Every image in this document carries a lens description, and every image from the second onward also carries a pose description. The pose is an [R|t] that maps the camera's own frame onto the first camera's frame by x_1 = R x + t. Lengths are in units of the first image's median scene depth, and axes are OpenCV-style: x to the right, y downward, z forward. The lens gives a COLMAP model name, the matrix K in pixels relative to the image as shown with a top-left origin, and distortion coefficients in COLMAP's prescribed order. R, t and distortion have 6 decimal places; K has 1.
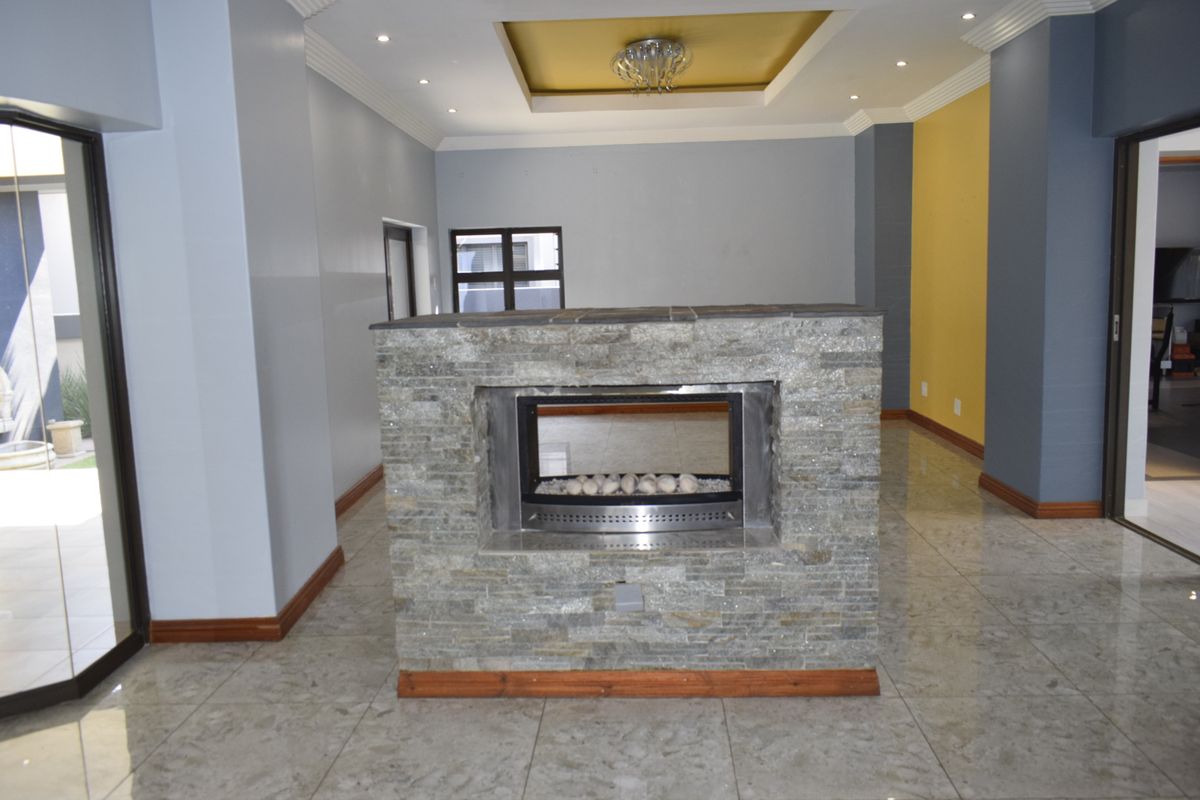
lens RADIAL K [[928.0, 0, 596.5], [0, 928.0, 401.9], [0, 0, 1]] dist [-0.008376, -0.000227]
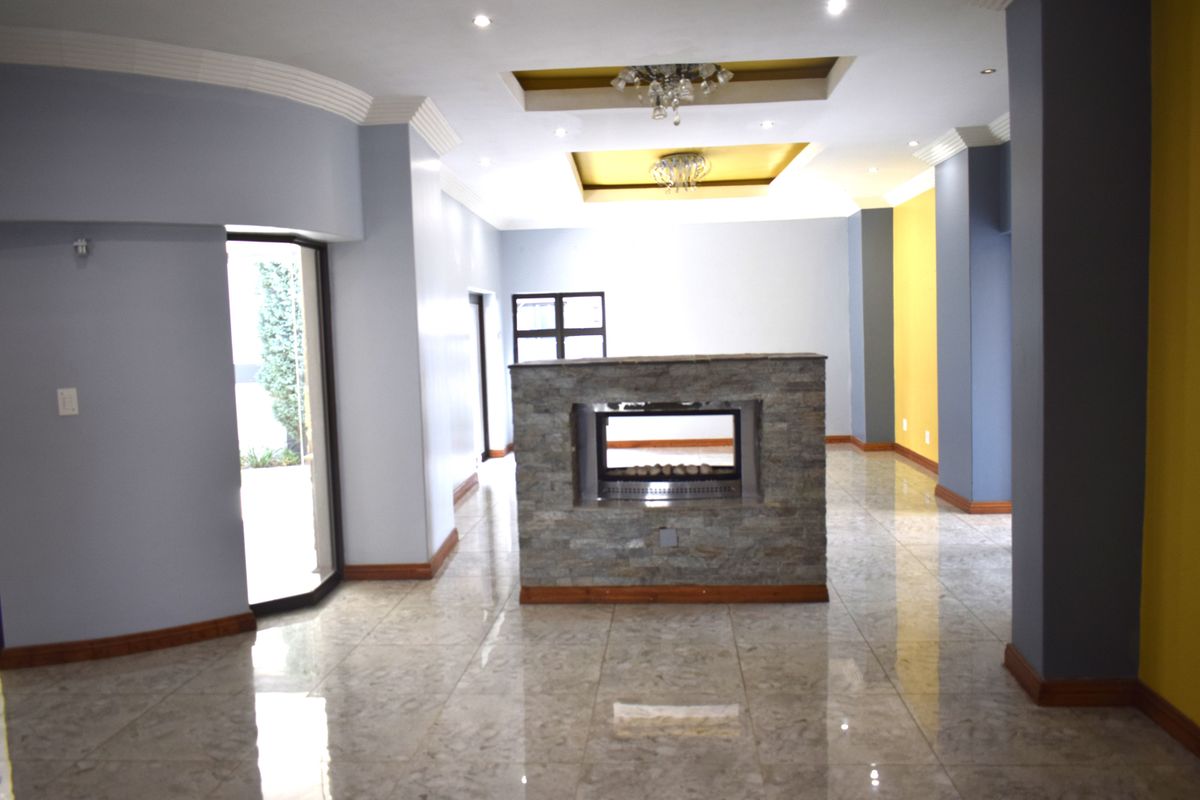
lens RADIAL K [[928.0, 0, 600.1], [0, 928.0, 397.3], [0, 0, 1]] dist [-0.008376, -0.000227]
pose [[0.999719, 0.000570, -0.023702, -0.043400], [-0.002044, 0.998061, -0.062211, 0.070433], [0.023621, 0.062242, 0.997782, -0.588166]]
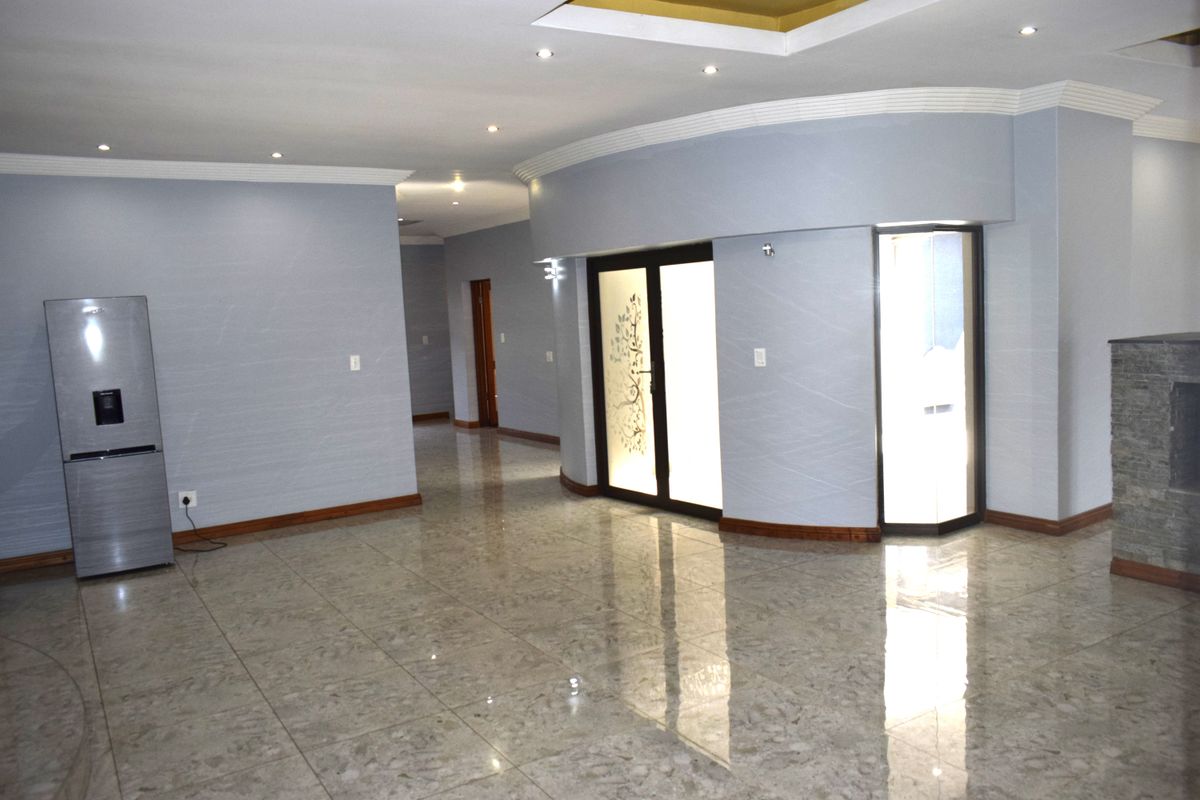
lens RADIAL K [[928.0, 0, 603.0], [0, 928.0, 399.2], [0, 0, 1]] dist [-0.008376, -0.000227]
pose [[0.572583, 0.085777, -0.815348, 0.572371], [-0.081514, 0.995540, 0.047490, 0.016056], [0.815785, 0.039270, 0.577021, -0.659654]]
